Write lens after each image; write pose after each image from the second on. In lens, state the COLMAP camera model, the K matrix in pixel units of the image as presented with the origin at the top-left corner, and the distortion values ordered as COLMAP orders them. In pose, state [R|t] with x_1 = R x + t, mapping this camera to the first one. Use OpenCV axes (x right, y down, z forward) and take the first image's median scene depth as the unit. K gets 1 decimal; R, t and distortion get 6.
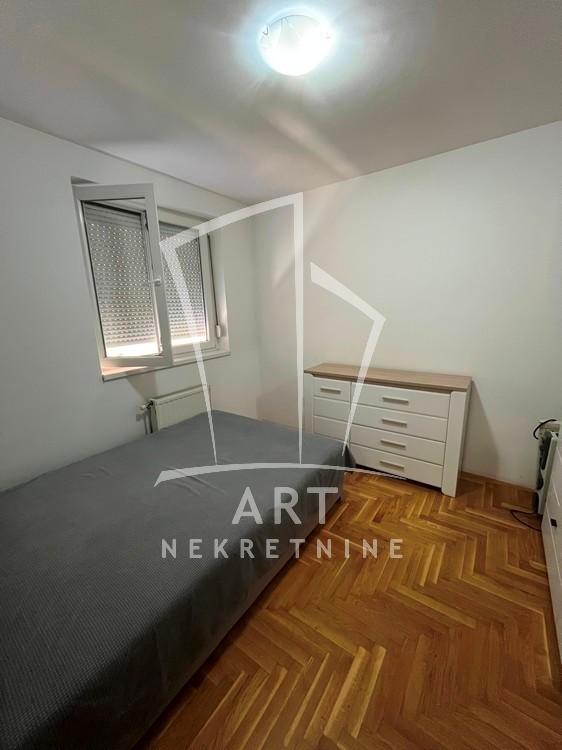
lens RADIAL K [[304.4, 0, 281.0], [0, 304.4, 375.0], [0, 0, 1]] dist [0.000464, 0.000020]
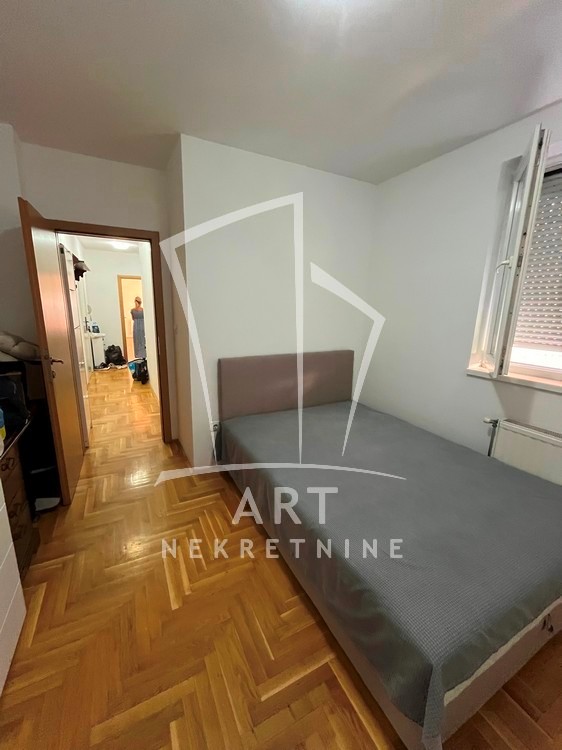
lens RADIAL K [[304.4, 0, 281.0], [0, 304.4, 375.0], [0, 0, 1]] dist [0.000464, 0.000020]
pose [[-0.460688, 0.214690, -0.861205, 0.721666], [-0.207949, 0.917189, 0.339886, -0.251282], [0.862858, 0.335668, -0.377894, 1.143014]]
